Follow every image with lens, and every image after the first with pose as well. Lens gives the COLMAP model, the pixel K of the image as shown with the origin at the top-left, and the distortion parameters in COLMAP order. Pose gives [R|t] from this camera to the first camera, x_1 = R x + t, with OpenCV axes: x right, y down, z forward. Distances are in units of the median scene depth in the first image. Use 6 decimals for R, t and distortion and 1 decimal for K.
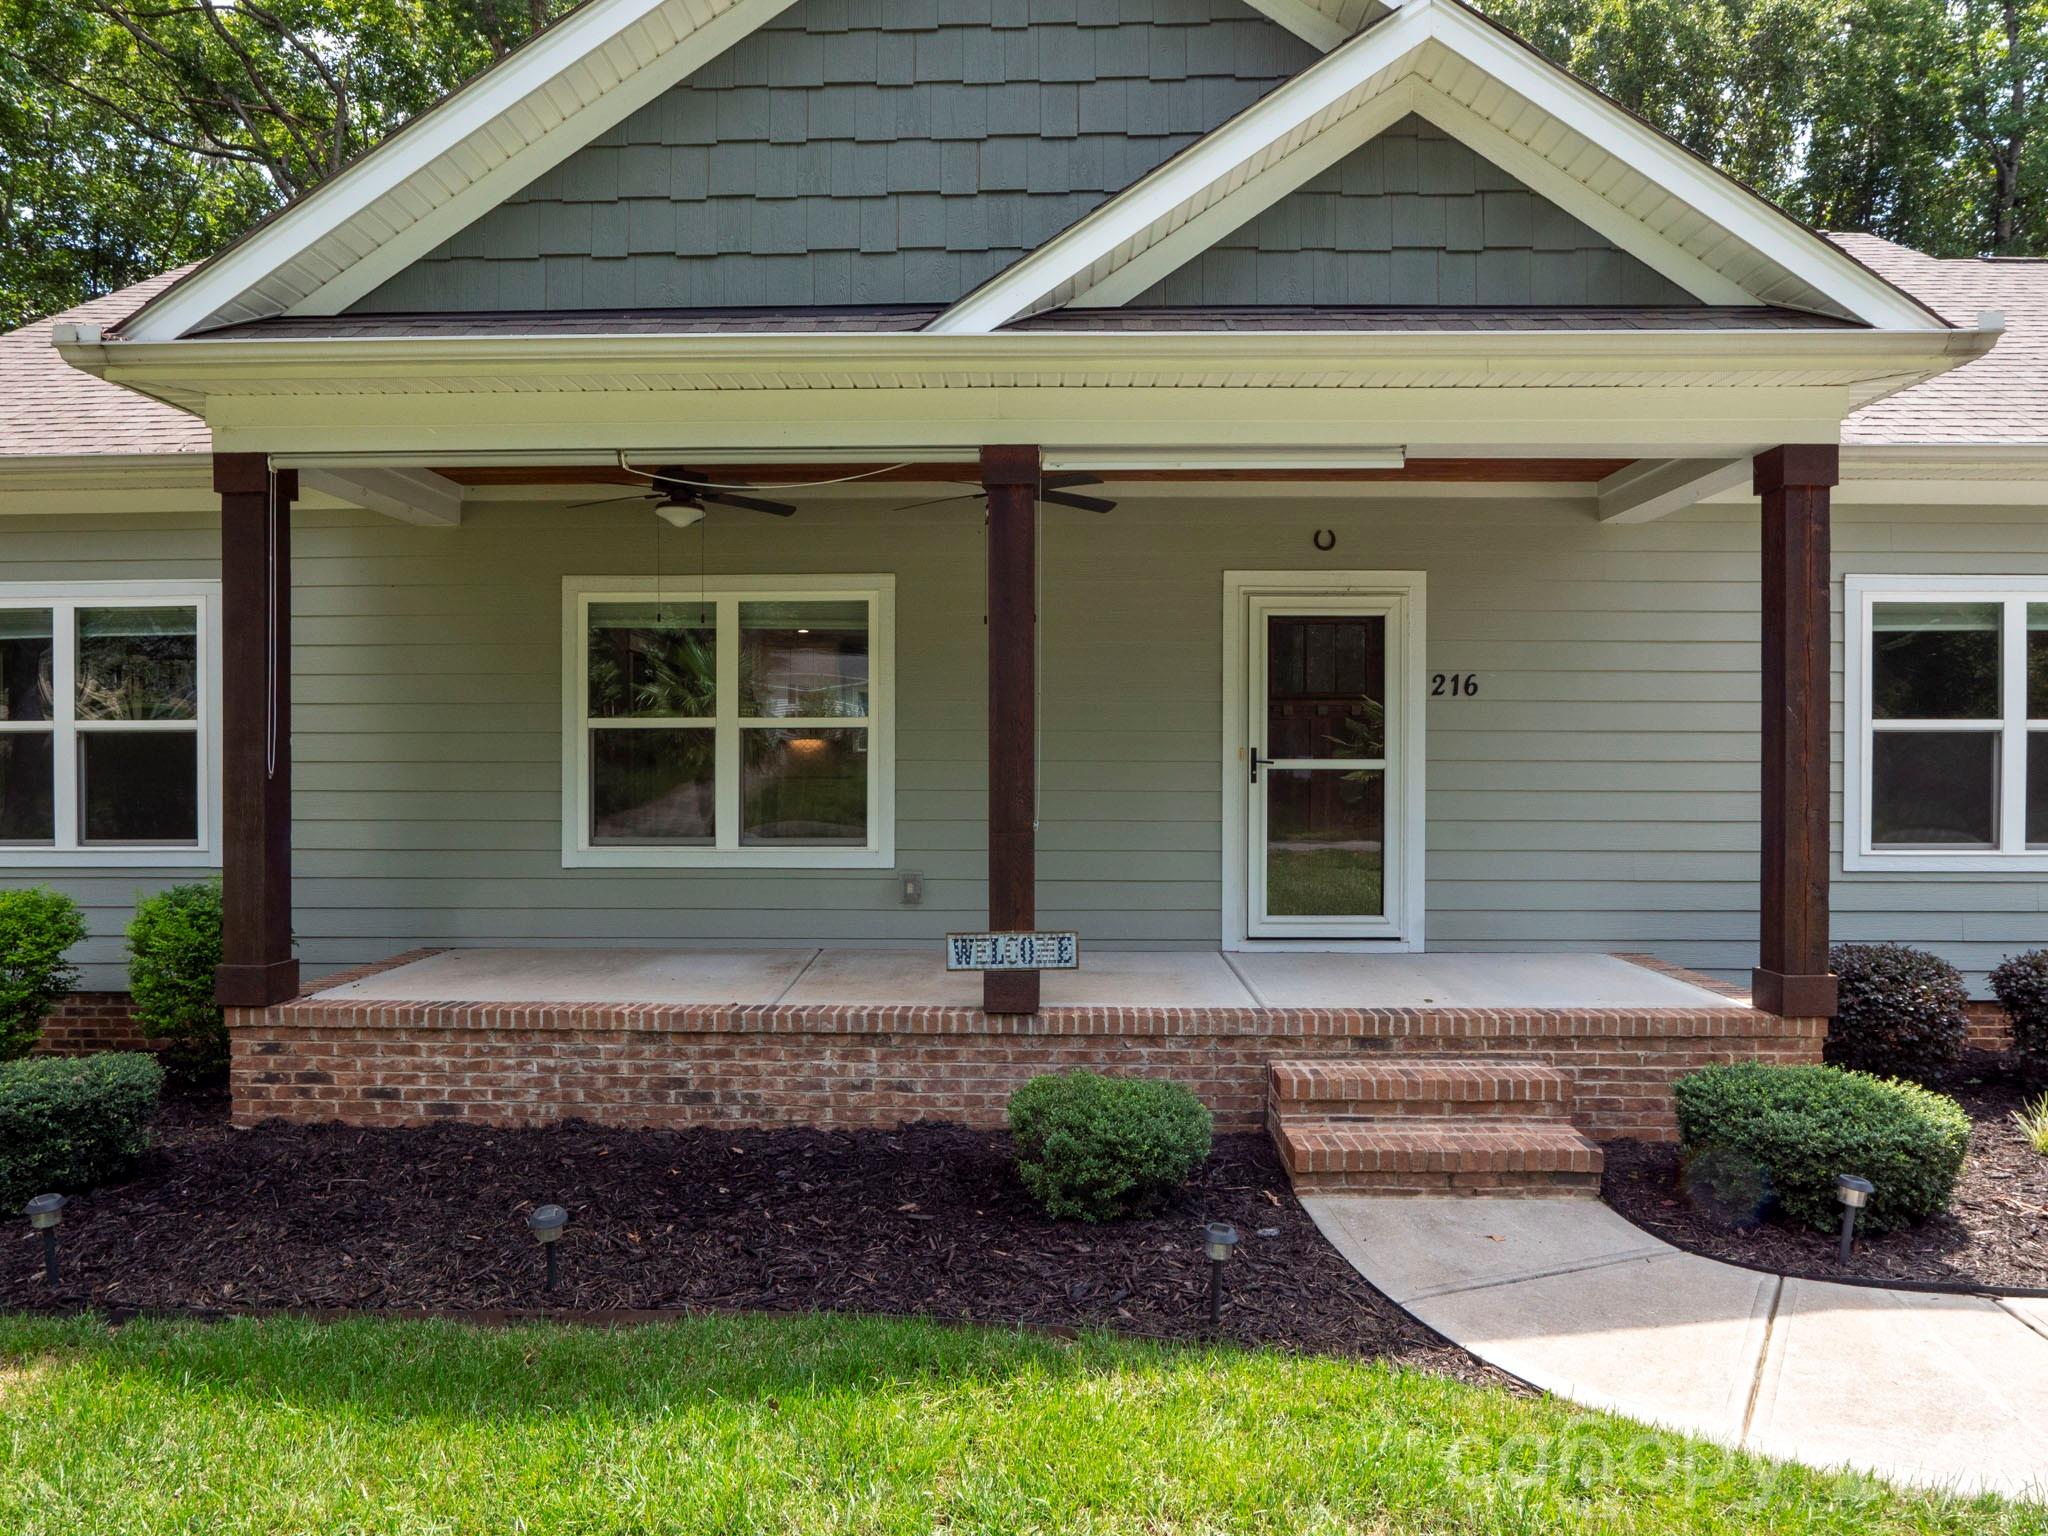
lens RADIAL K [[1245.8, 0, 1040.0], [0, 1245.8, 782.1], [0, 0, 1]] dist [-0.024273, 0.000820]
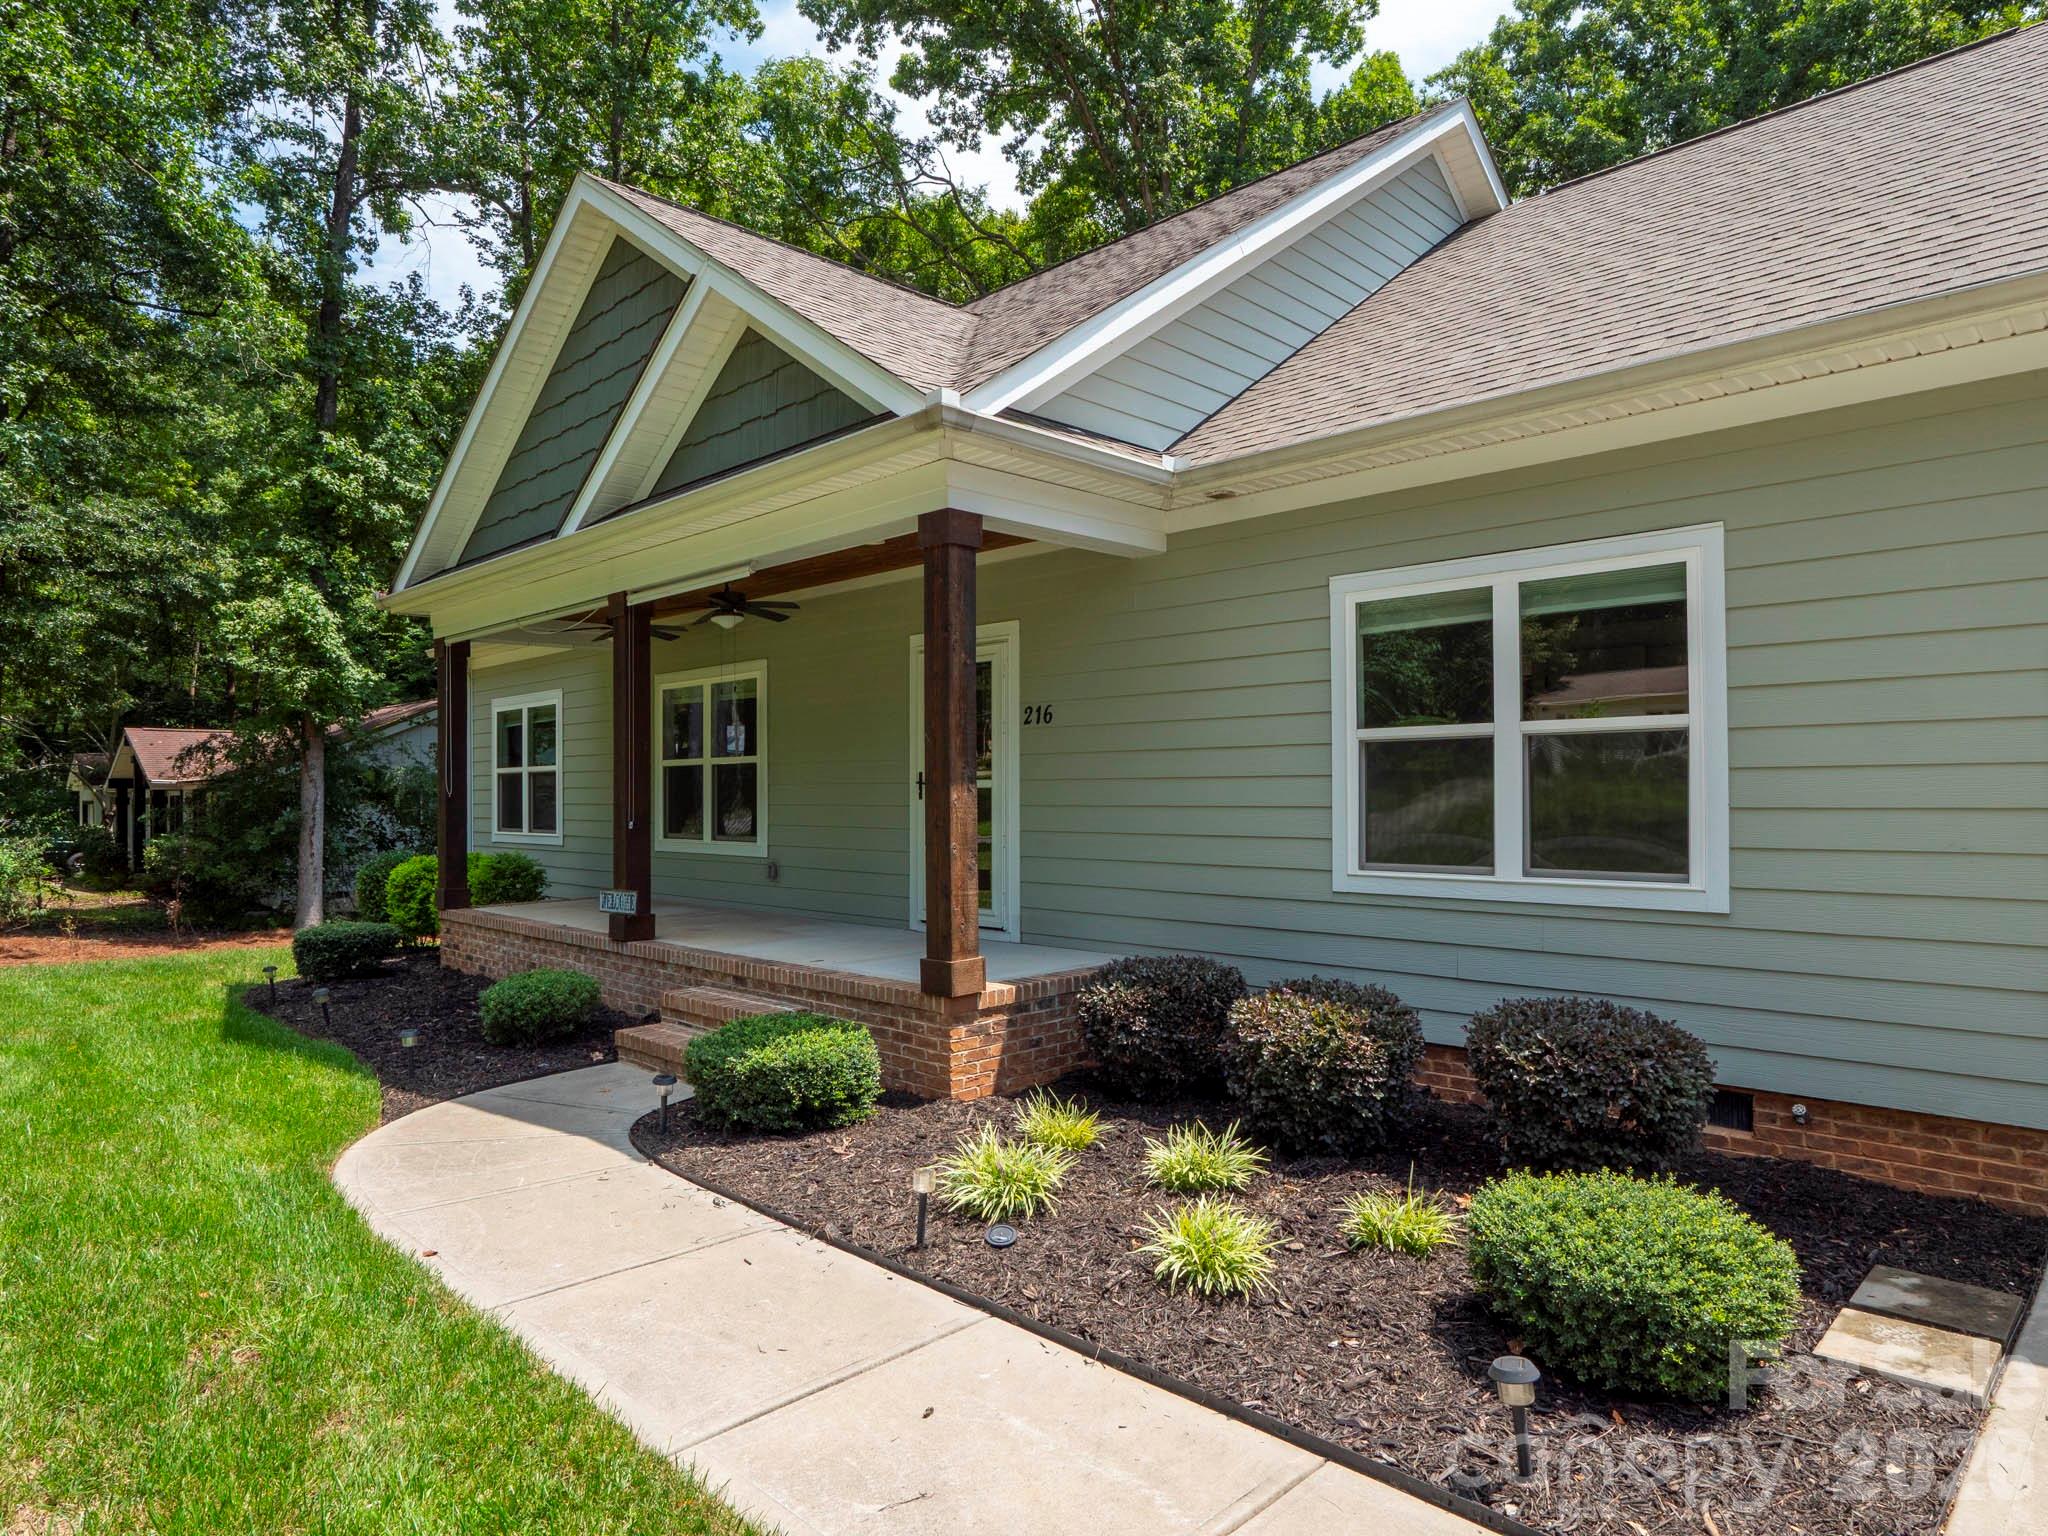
lens RADIAL K [[1245.8, 0, 1040.0], [0, 1245.8, 782.1], [0, 0, 1]] dist [-0.024273, 0.000820]
pose [[0.722280, -0.011621, -0.691503, 1.469946], [0.000817, 0.999872, -0.015950, 0.004831], [0.691601, 0.010956, 0.722197, 0.200109]]
